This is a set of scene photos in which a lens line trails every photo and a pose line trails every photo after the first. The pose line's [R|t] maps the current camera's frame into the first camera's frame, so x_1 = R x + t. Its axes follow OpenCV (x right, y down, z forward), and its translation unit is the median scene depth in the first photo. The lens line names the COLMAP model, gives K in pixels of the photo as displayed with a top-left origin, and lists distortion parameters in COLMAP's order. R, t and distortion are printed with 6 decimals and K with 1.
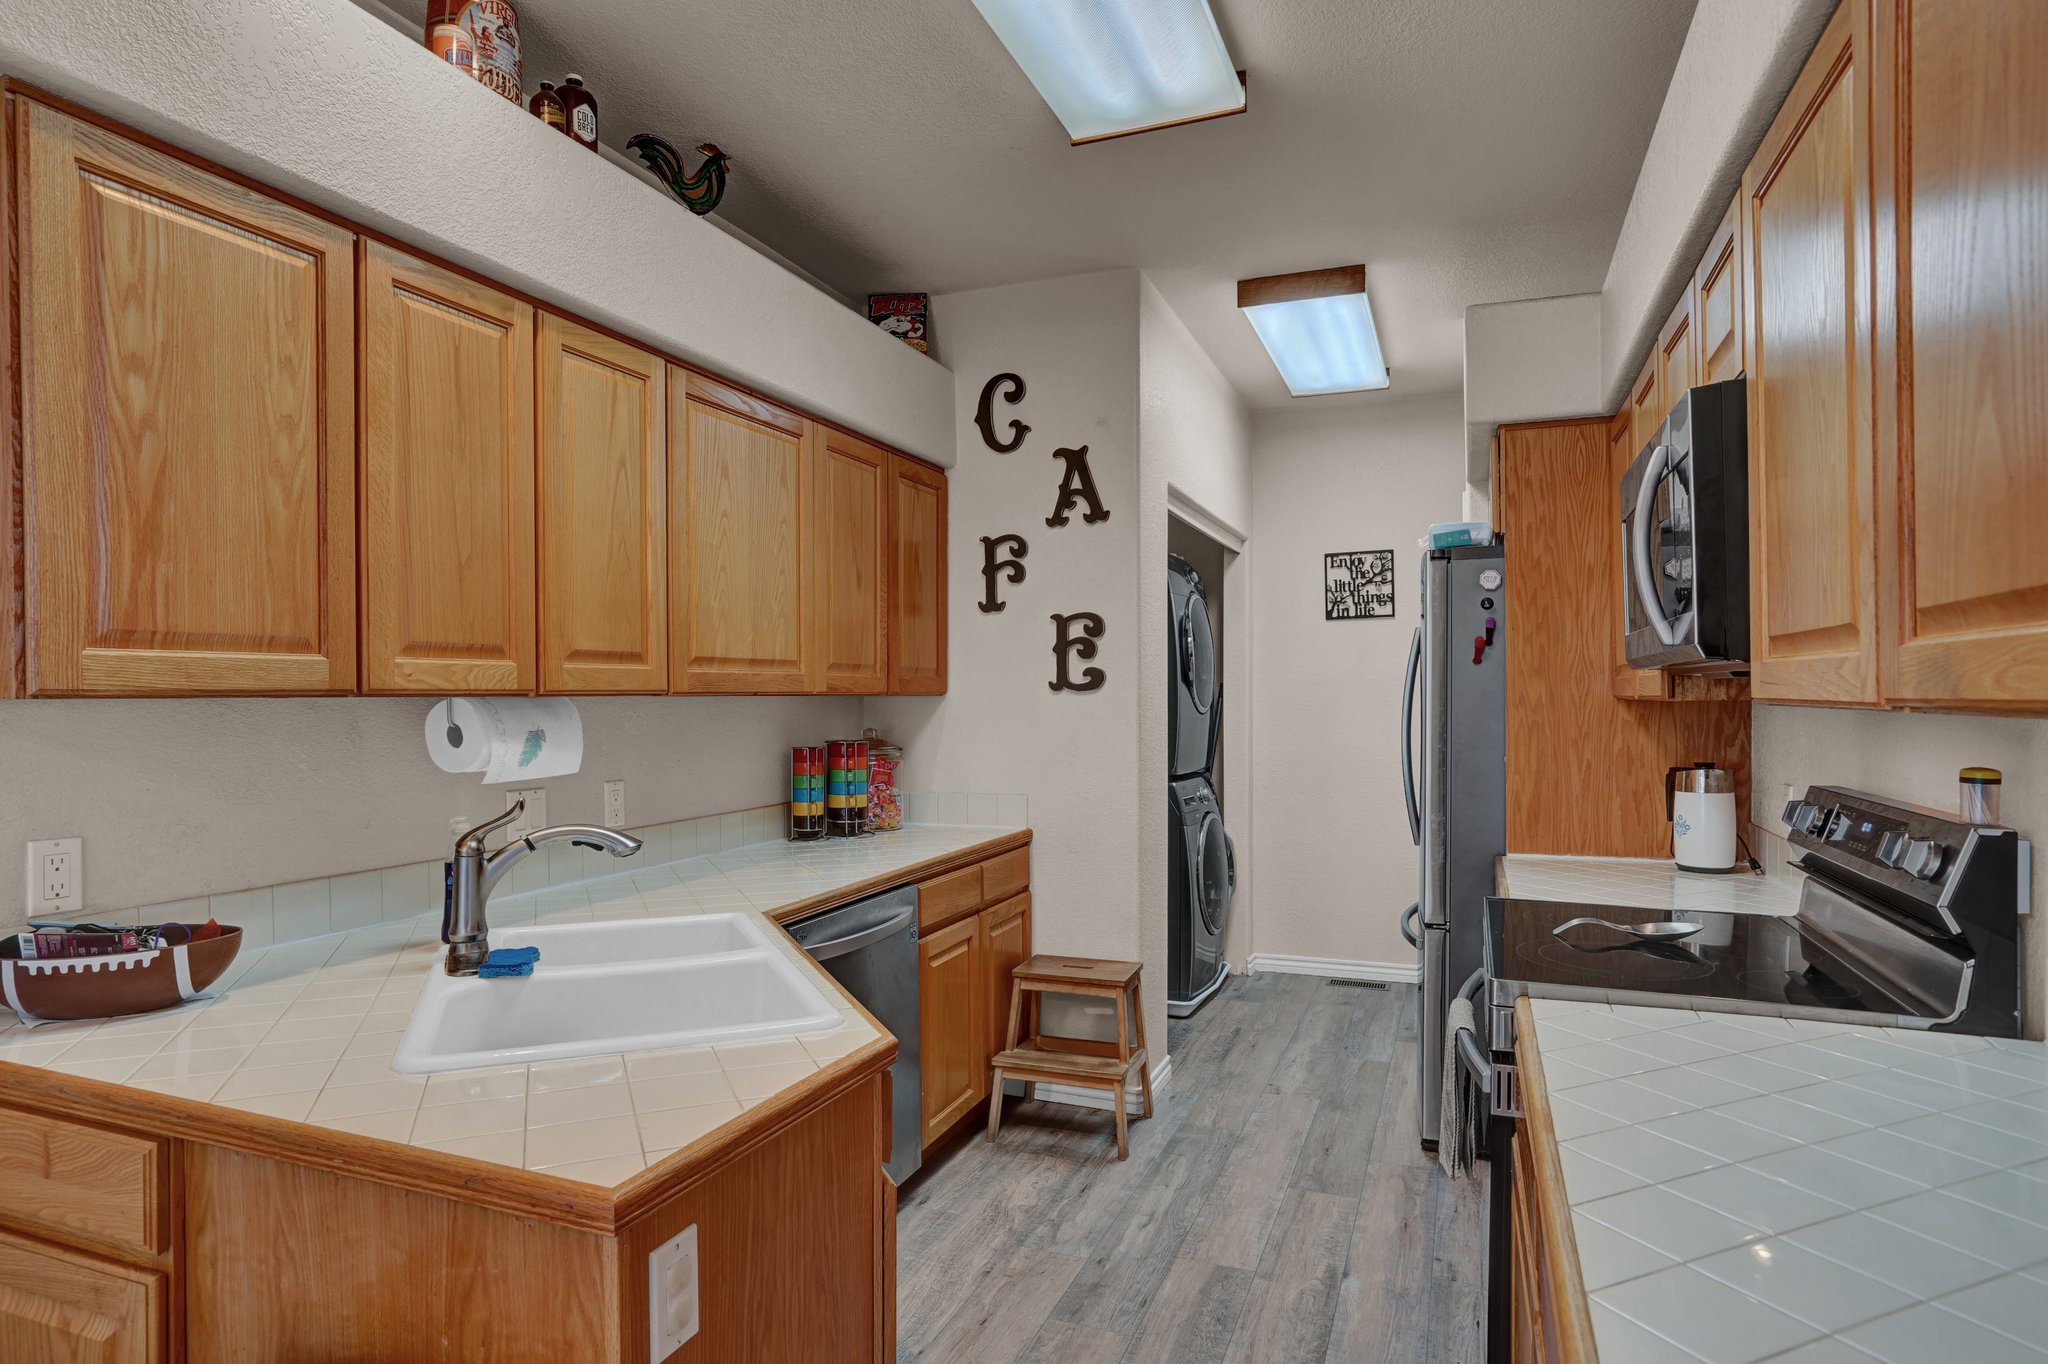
lens RADIAL K [[1131.0, 0, 1030.3], [0, 1131.0, 689.6], [0, 0, 1]] dist [-0.027823, 0.013276]
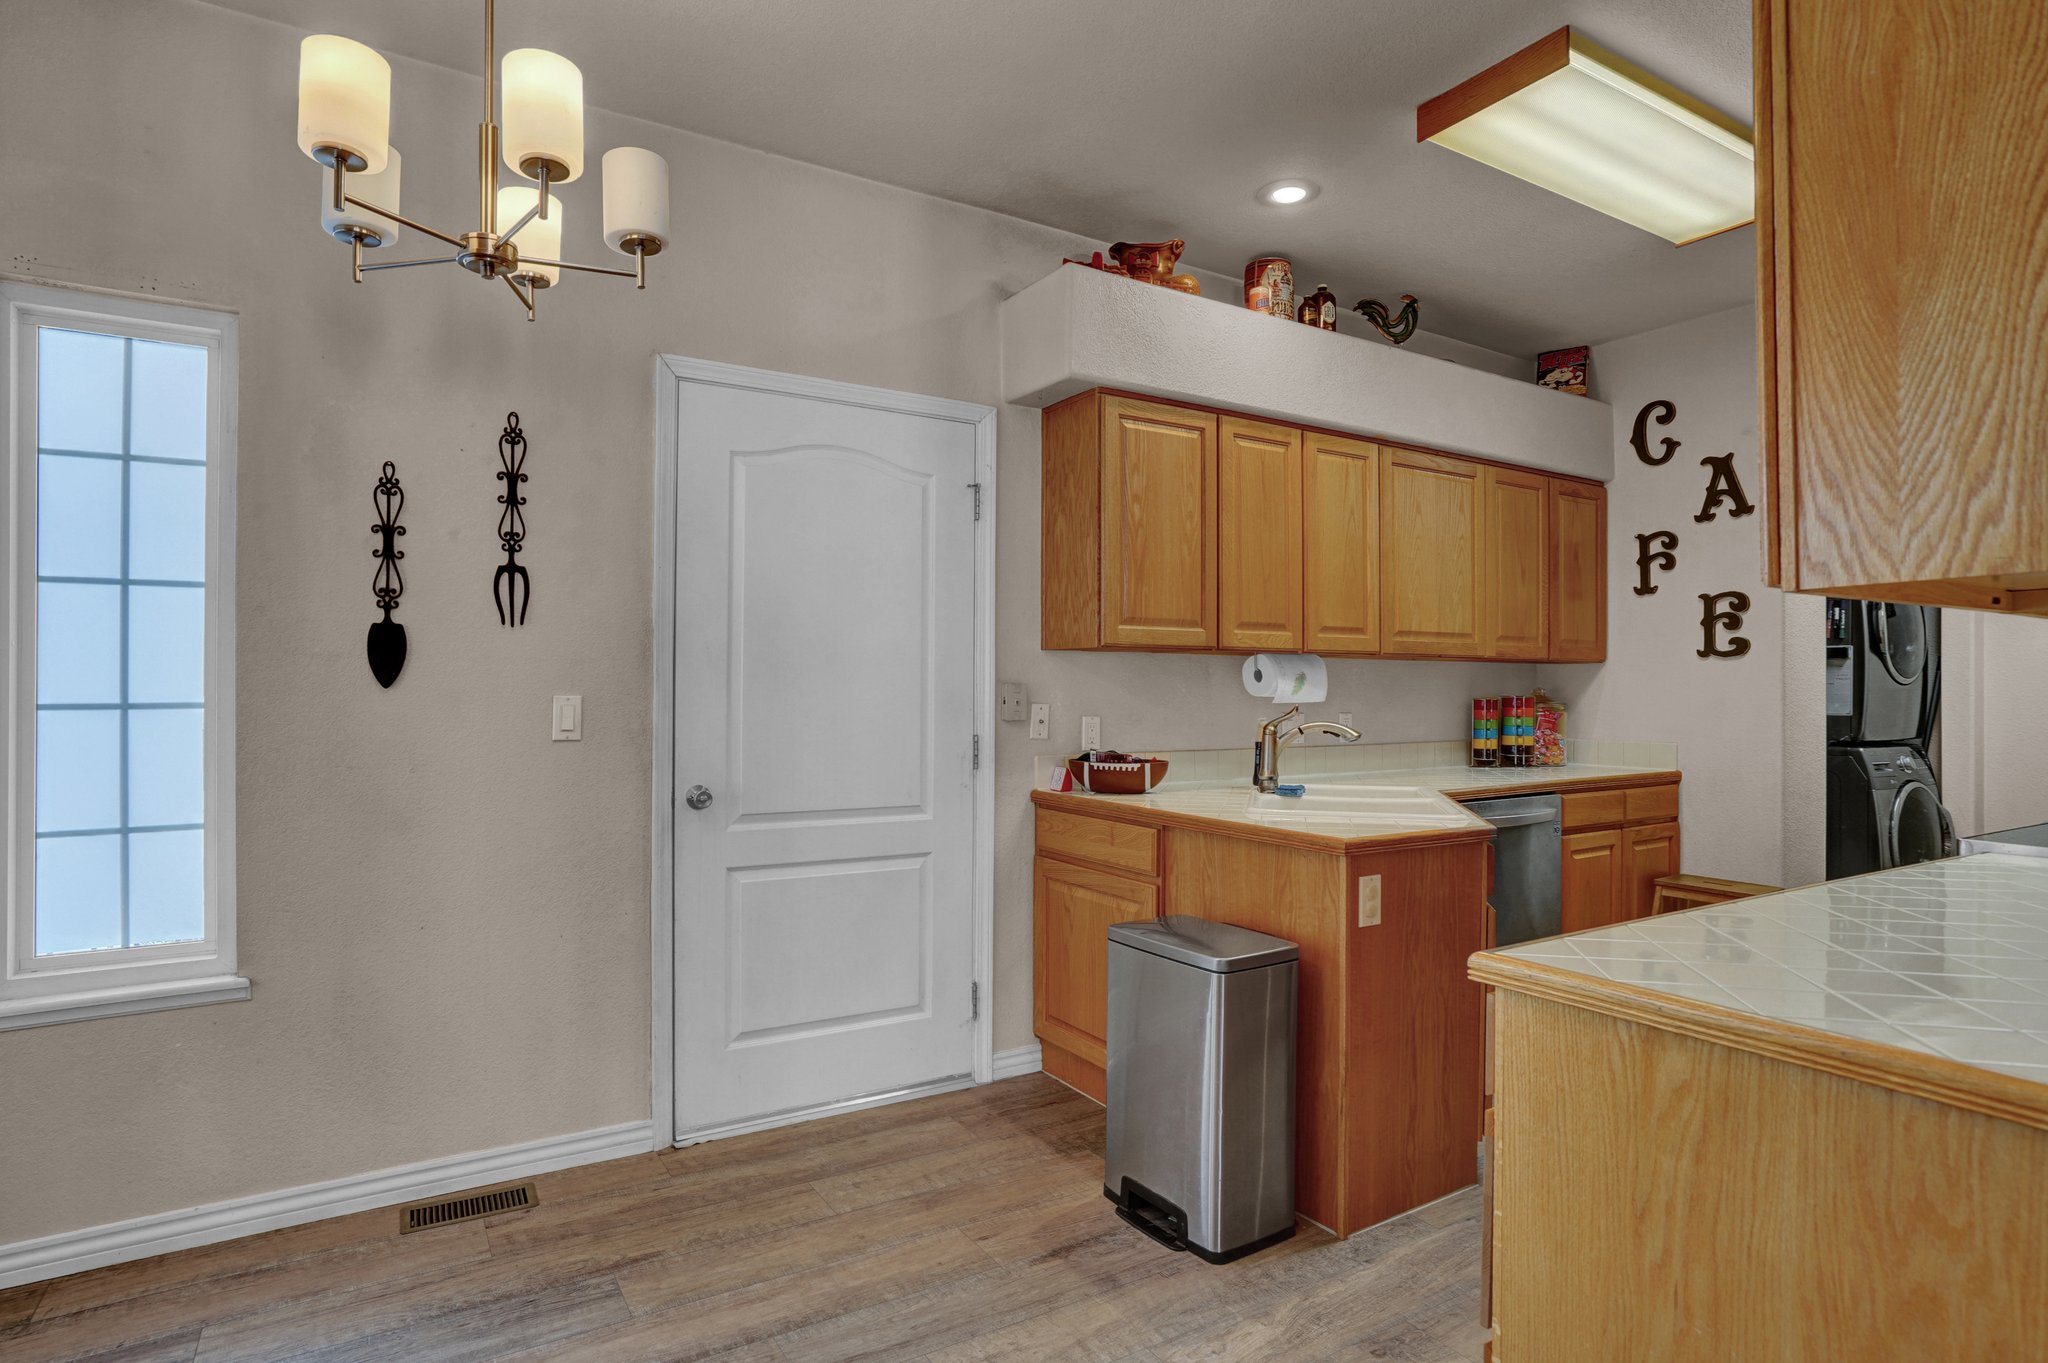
lens RADIAL K [[1087.3, 0, 1011.3], [0, 1087.3, 680.1], [0, 0, 1]] dist [-0.028602, 0.012751]
pose [[0.794206, 0.003256, -0.607640, 0.198574], [-0.006545, 0.999973, -0.003197, 0.049922], [0.607613, 0.006516, 0.794206, -0.538672]]
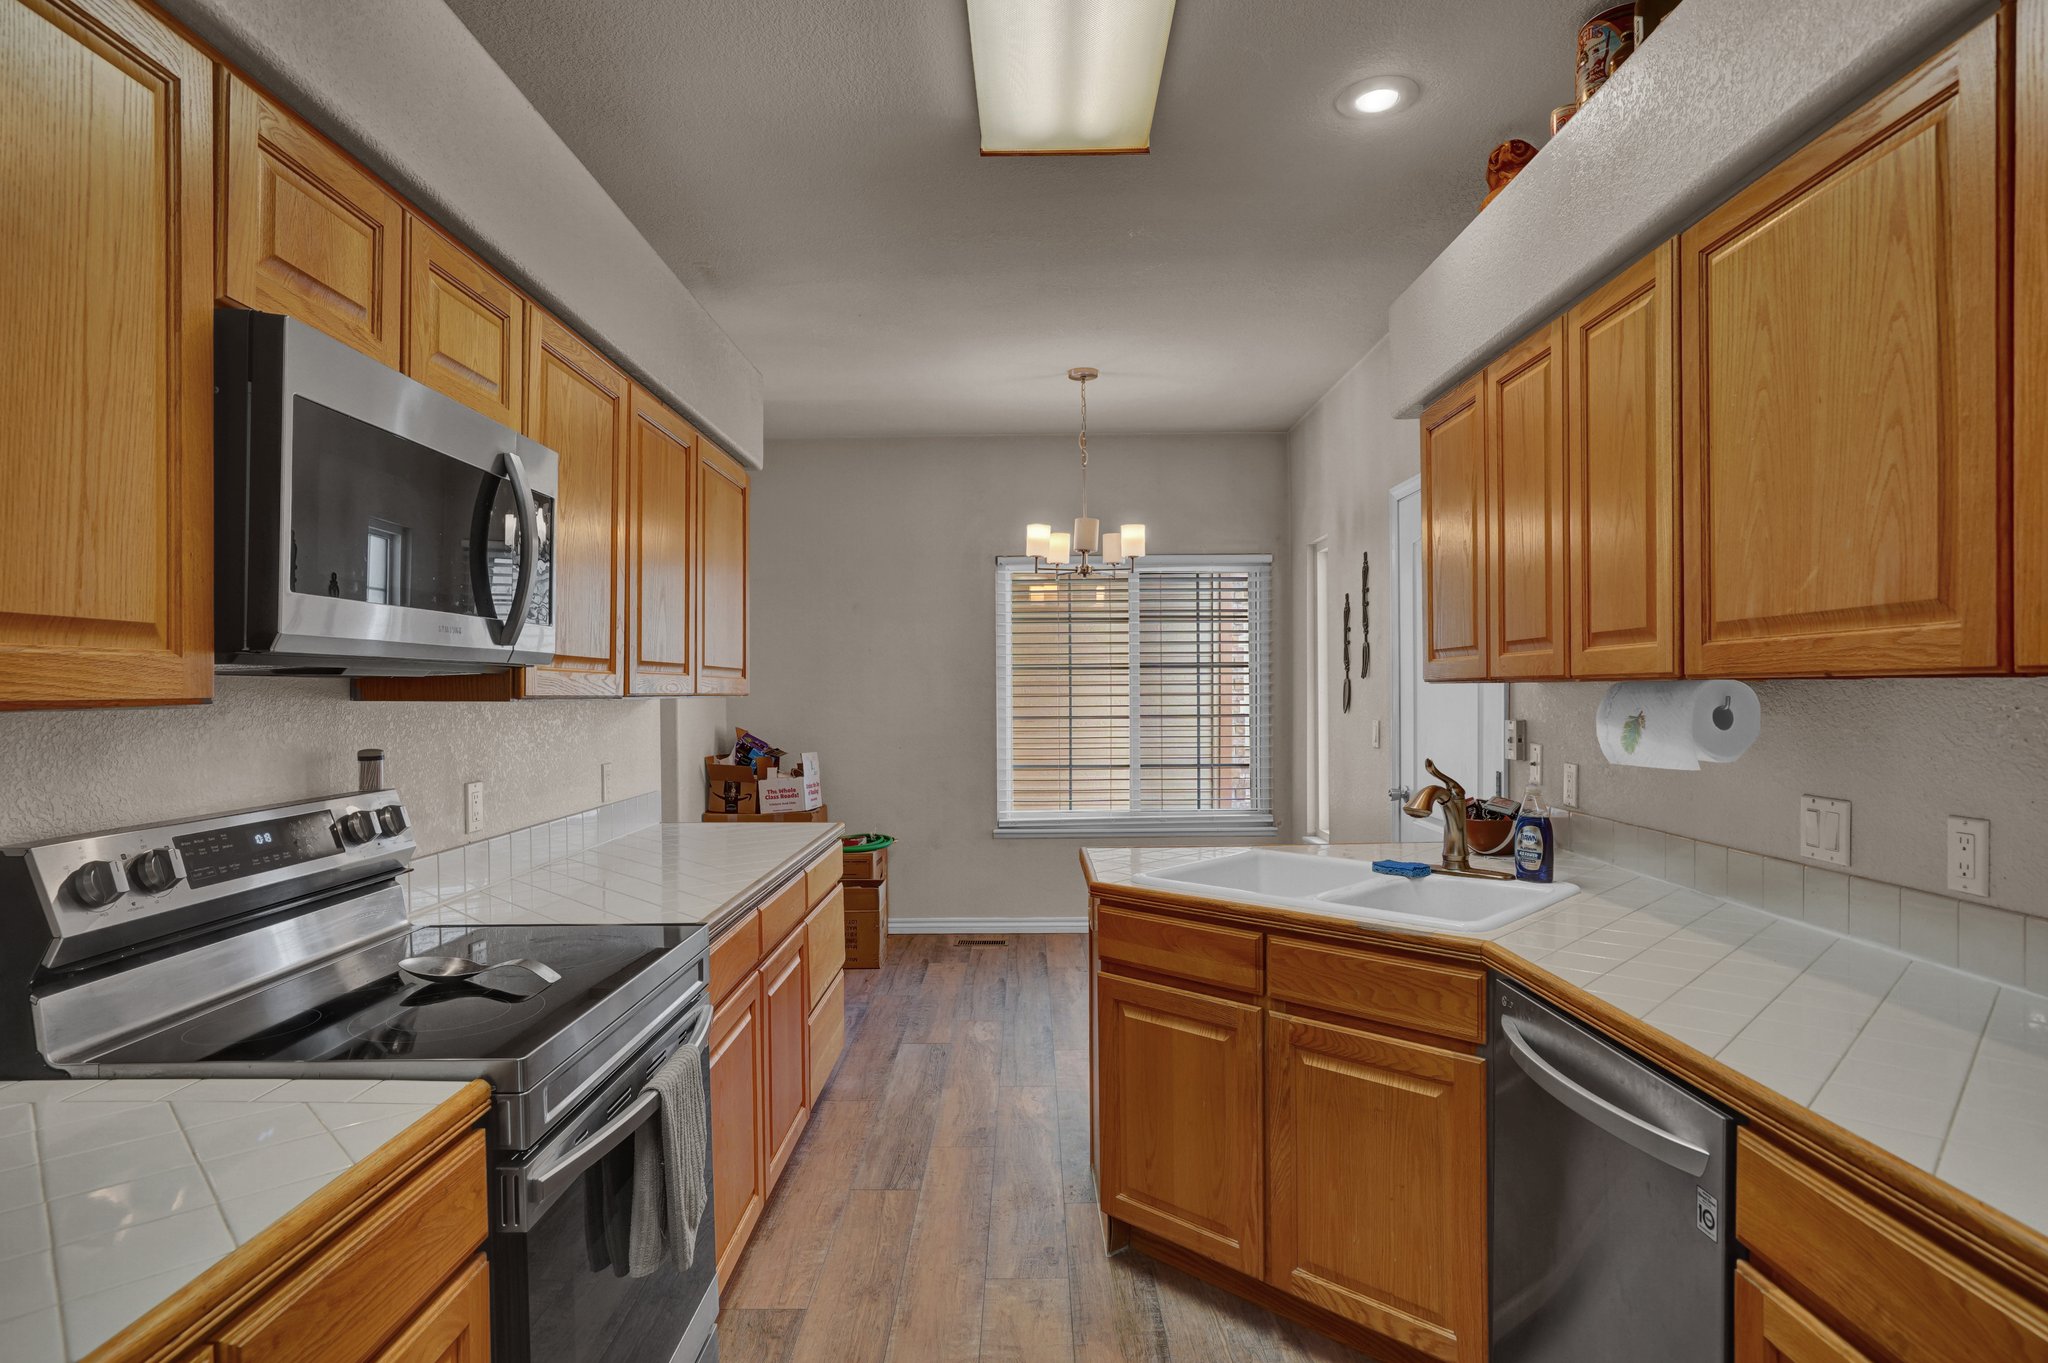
lens RADIAL K [[1087.3, 0, 1023.8], [0, 1087.3, 682.1], [0, 0, 1]] dist [-0.028602, 0.012751]
pose [[-0.935343, 0.011979, -0.353540, 0.350082], [0.015167, 0.999865, -0.006248, 0.005188], [0.353417, -0.011206, -0.935399, 1.546243]]
